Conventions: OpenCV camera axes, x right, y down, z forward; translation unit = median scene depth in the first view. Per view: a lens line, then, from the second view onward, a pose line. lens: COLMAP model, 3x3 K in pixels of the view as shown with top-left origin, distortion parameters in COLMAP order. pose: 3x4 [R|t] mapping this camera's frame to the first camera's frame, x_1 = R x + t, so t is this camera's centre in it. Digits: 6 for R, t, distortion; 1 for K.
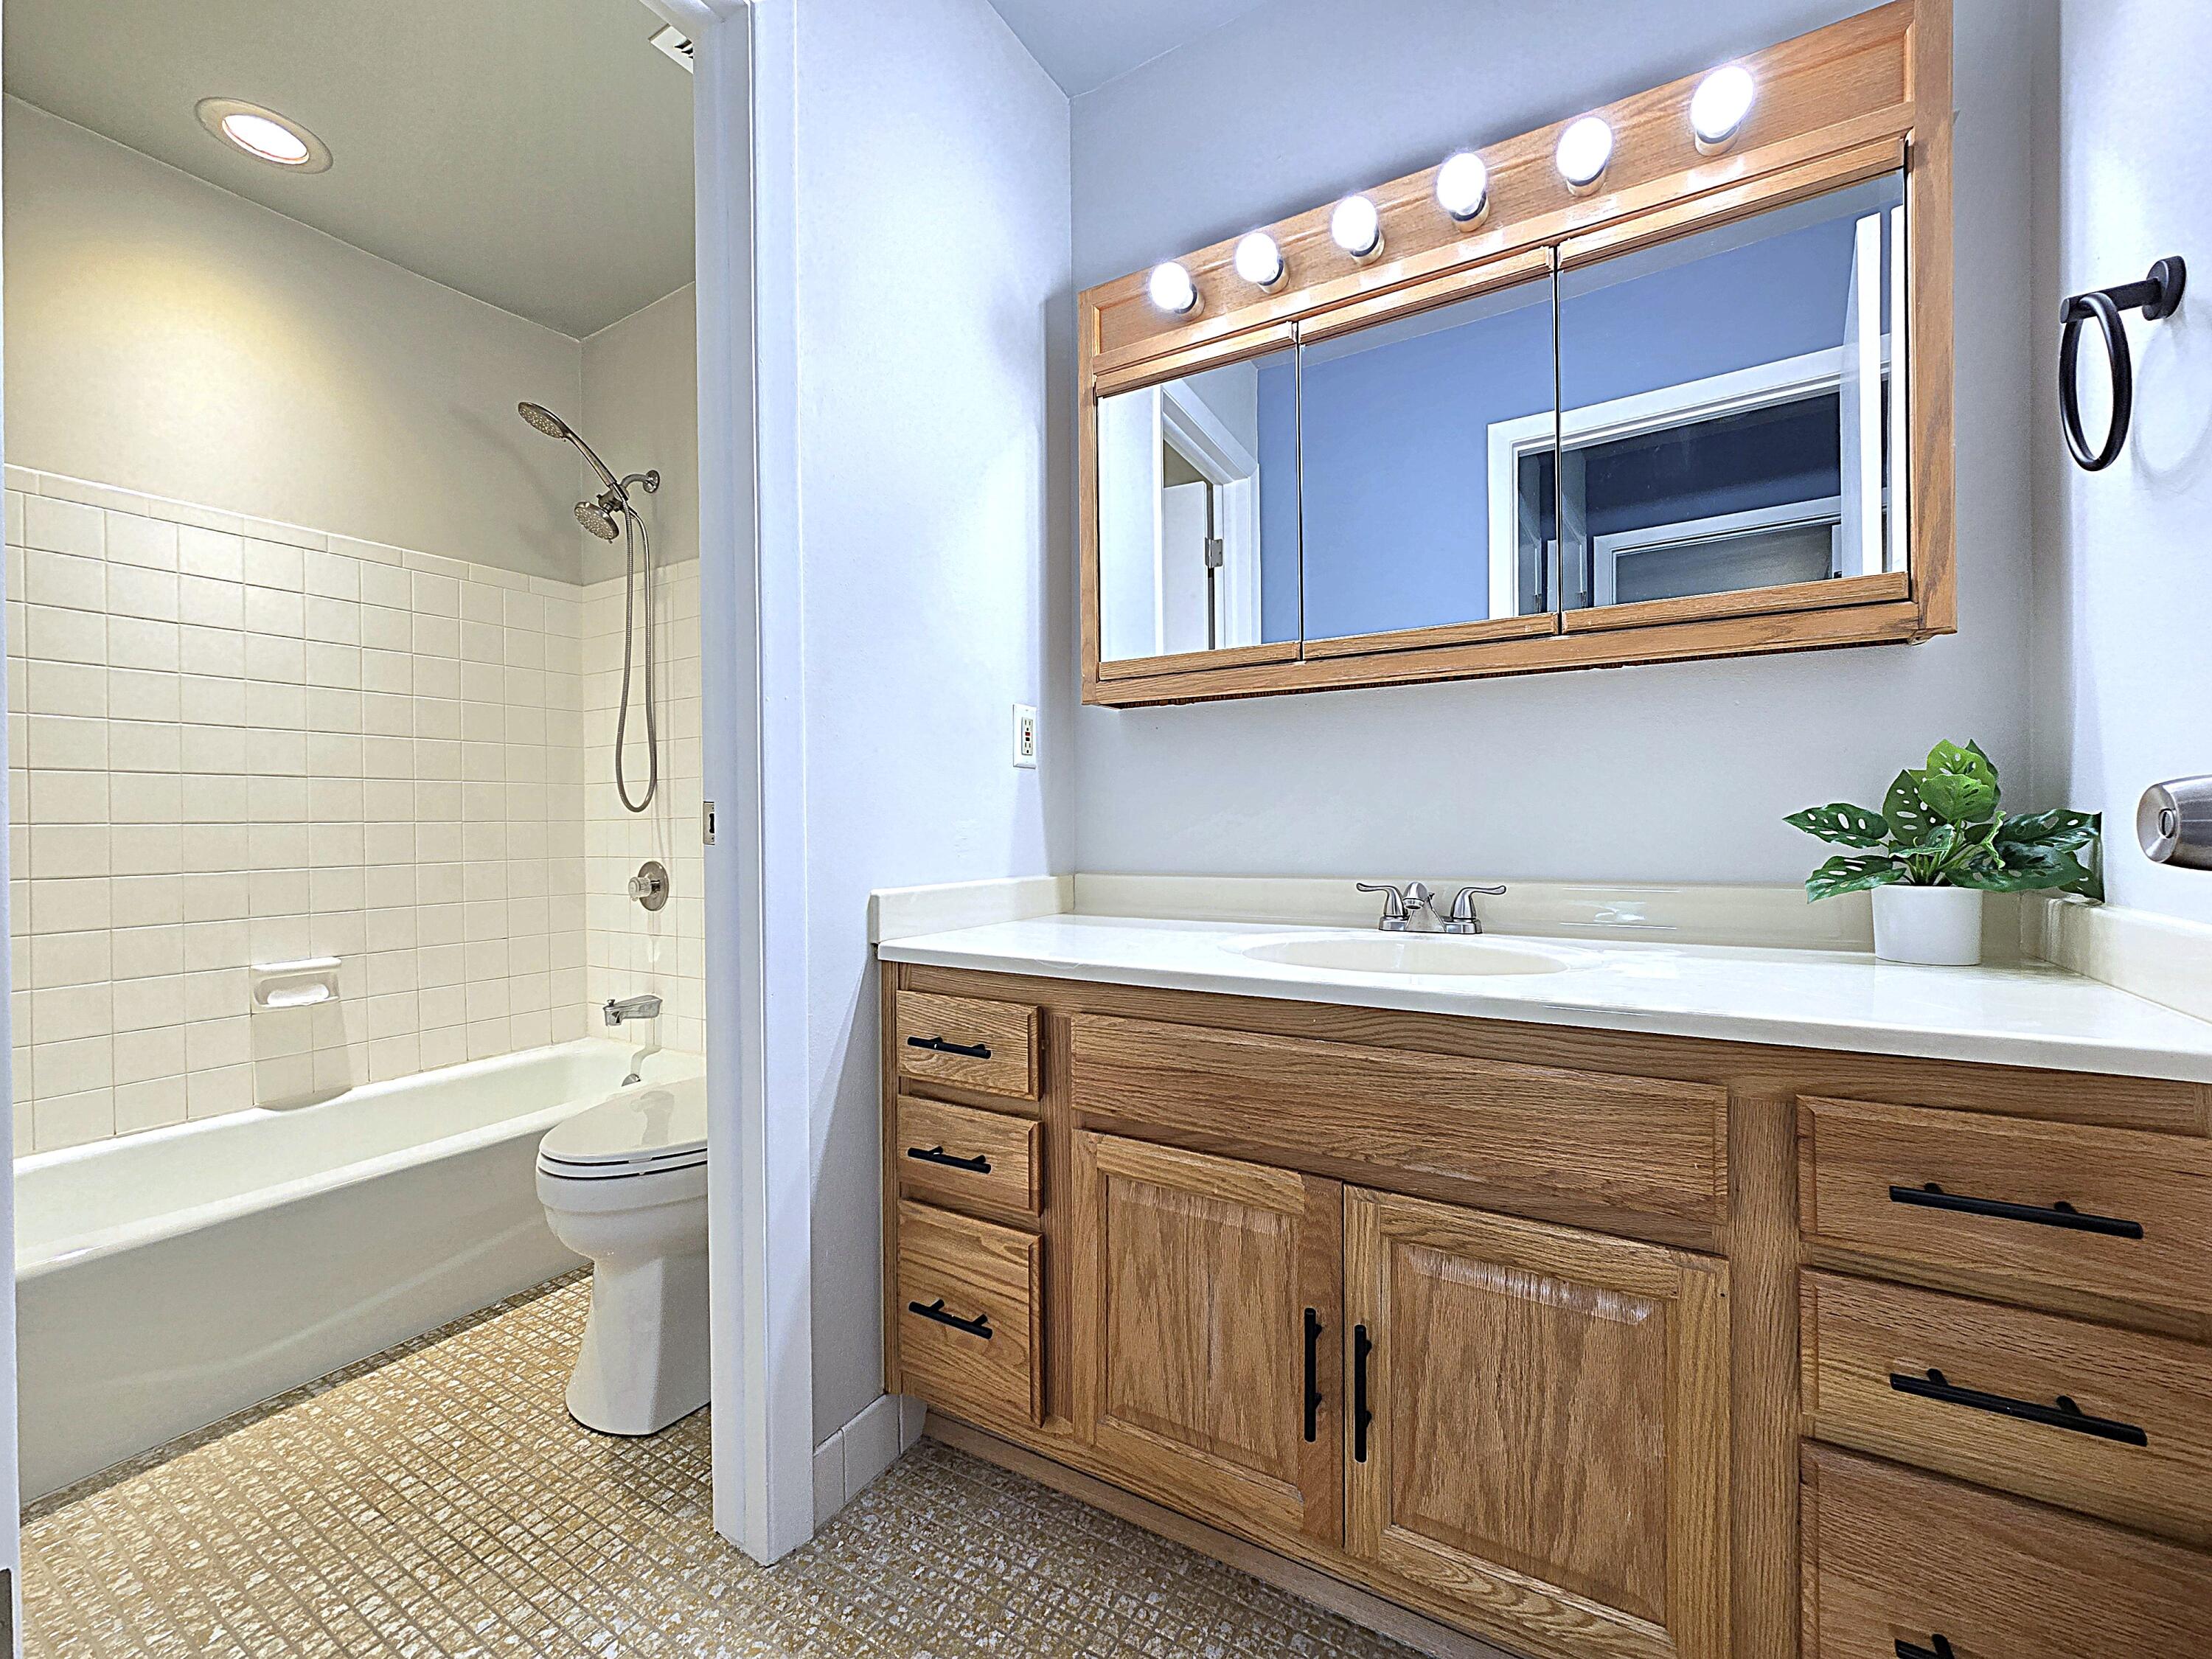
lens RADIAL K [[905.3, 0, 1101.7], [0, 905.3, 835.3], [0, 0, 1]] dist [-0.006883, 0.002160]
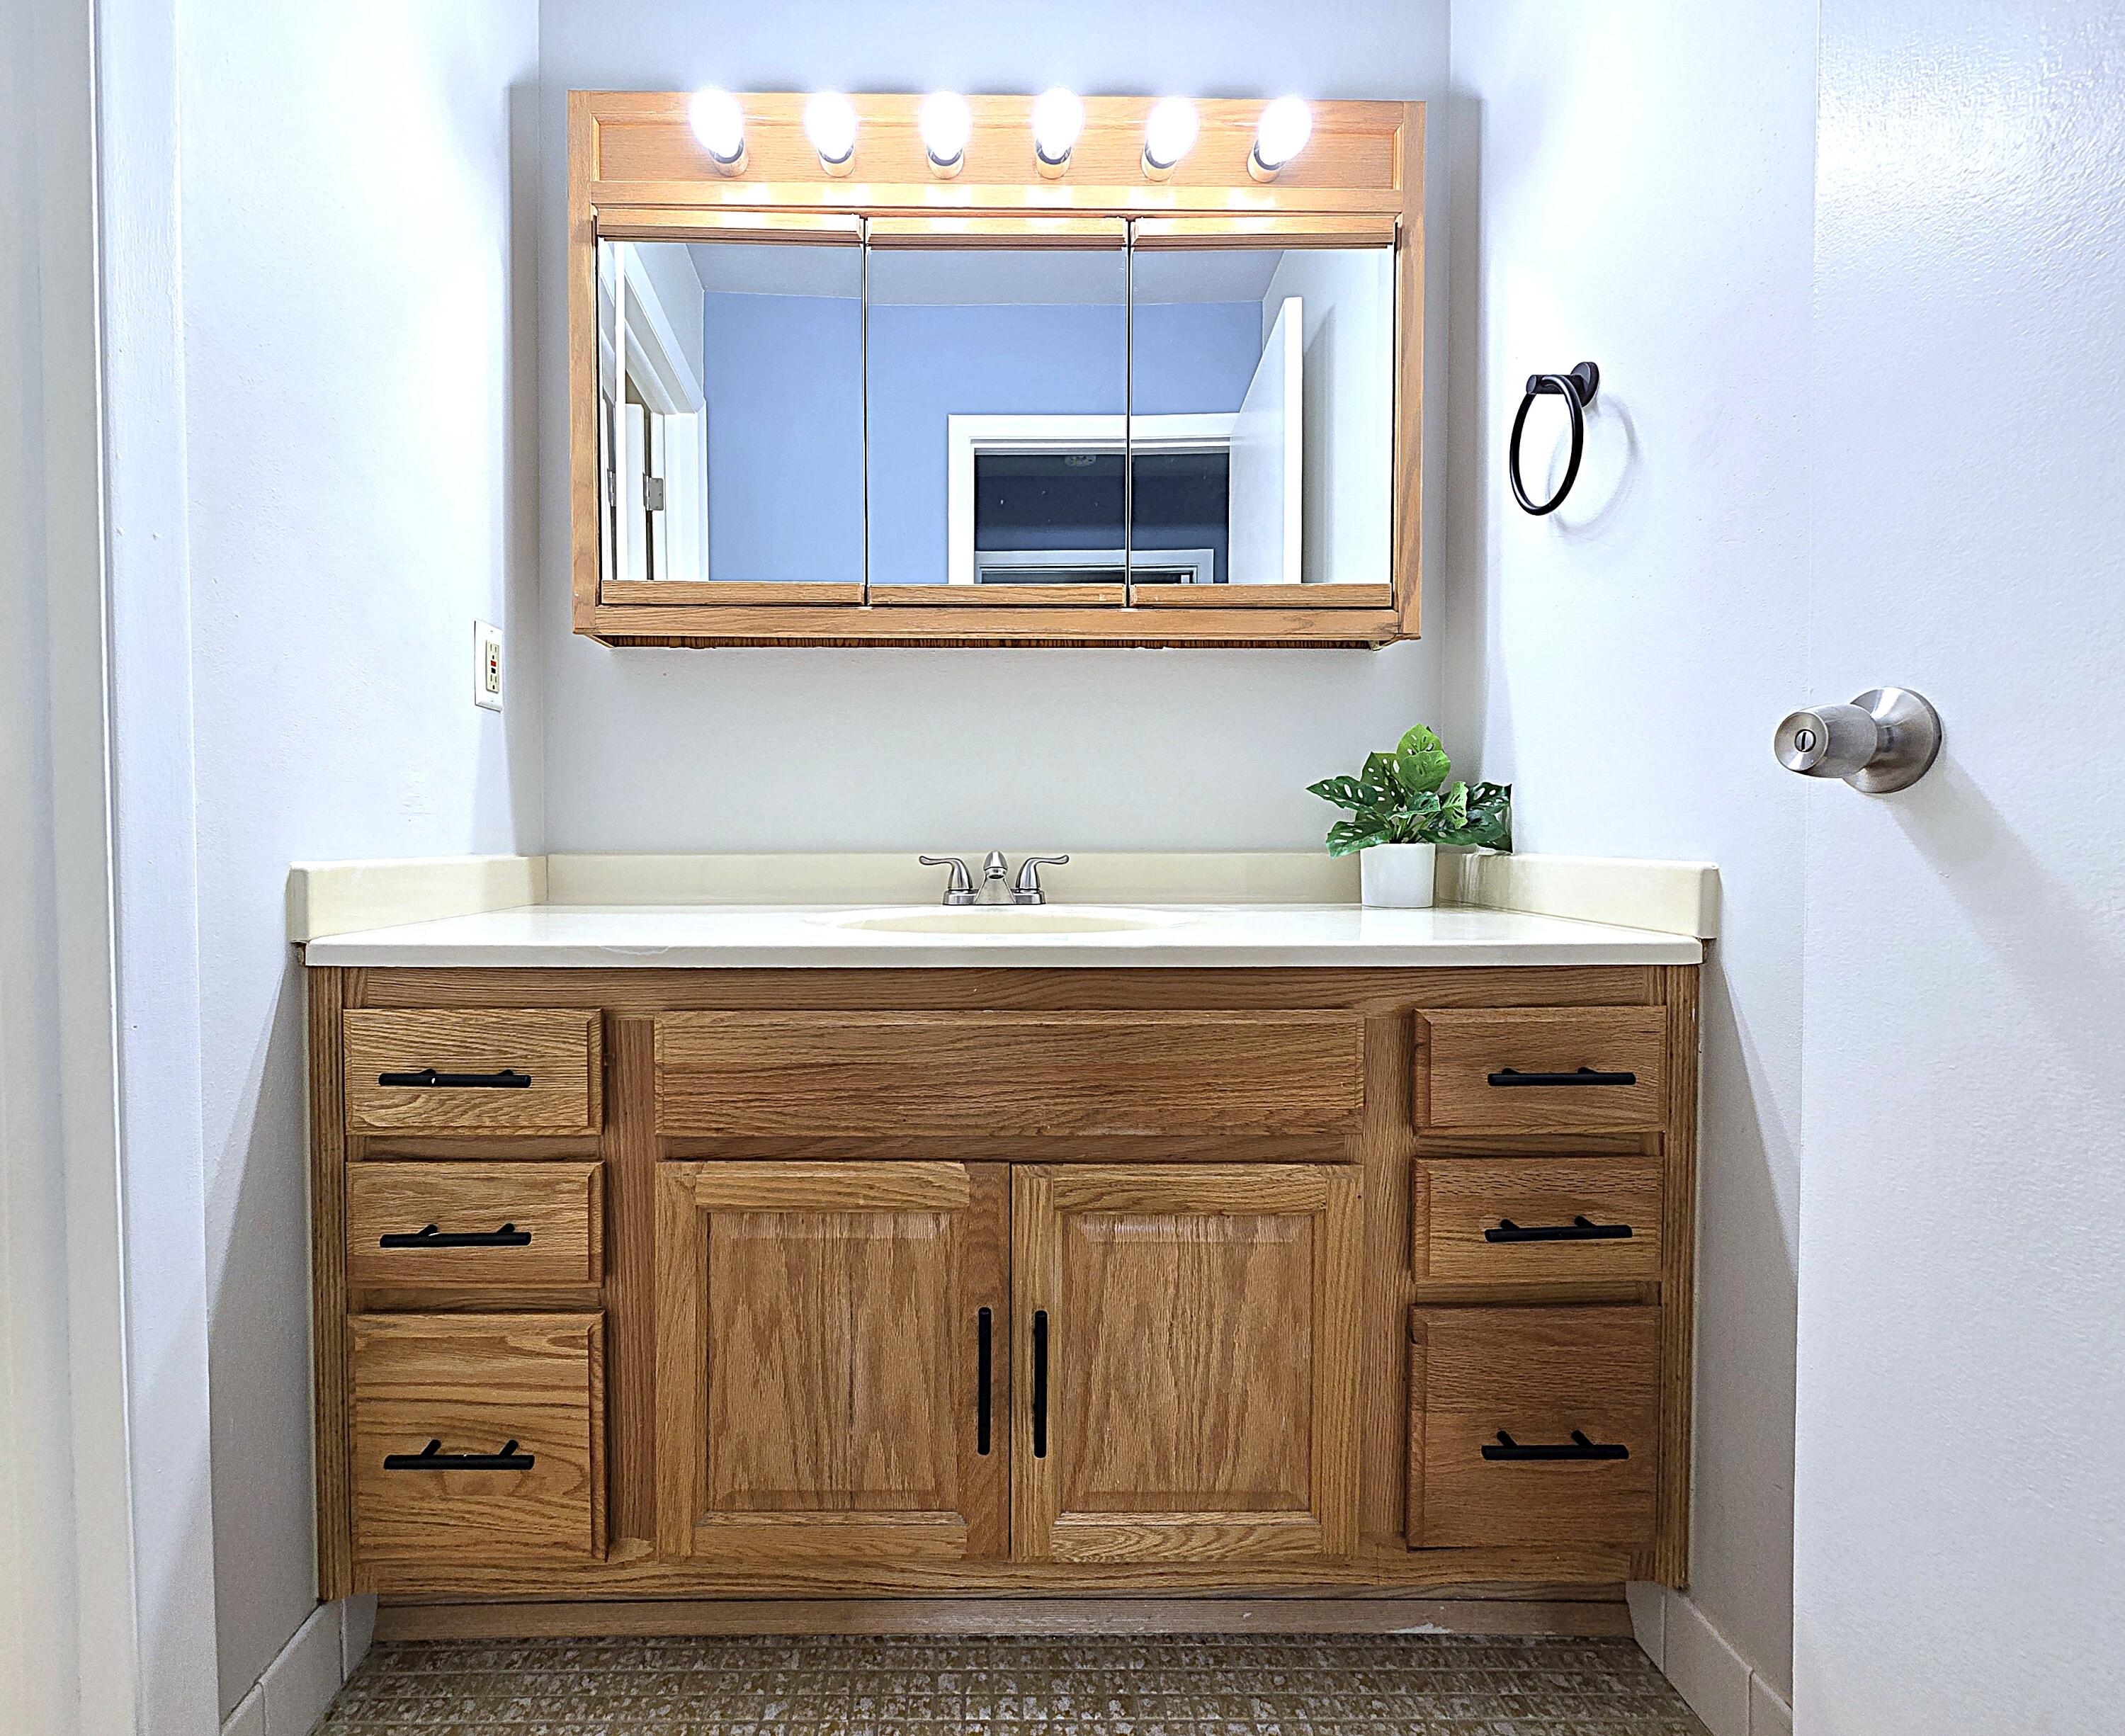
lens RADIAL K [[962.8, 0, 1062.2], [0, 962.8, 853.2], [0, 0, 1]] dist [-0.000202, -0.002893]
pose [[0.853292, -0.007849, 0.521375, -0.161931], [-0.003961, 0.999760, 0.021534, 0.042508], [-0.521419, -0.020440, 0.853056, 0.126795]]
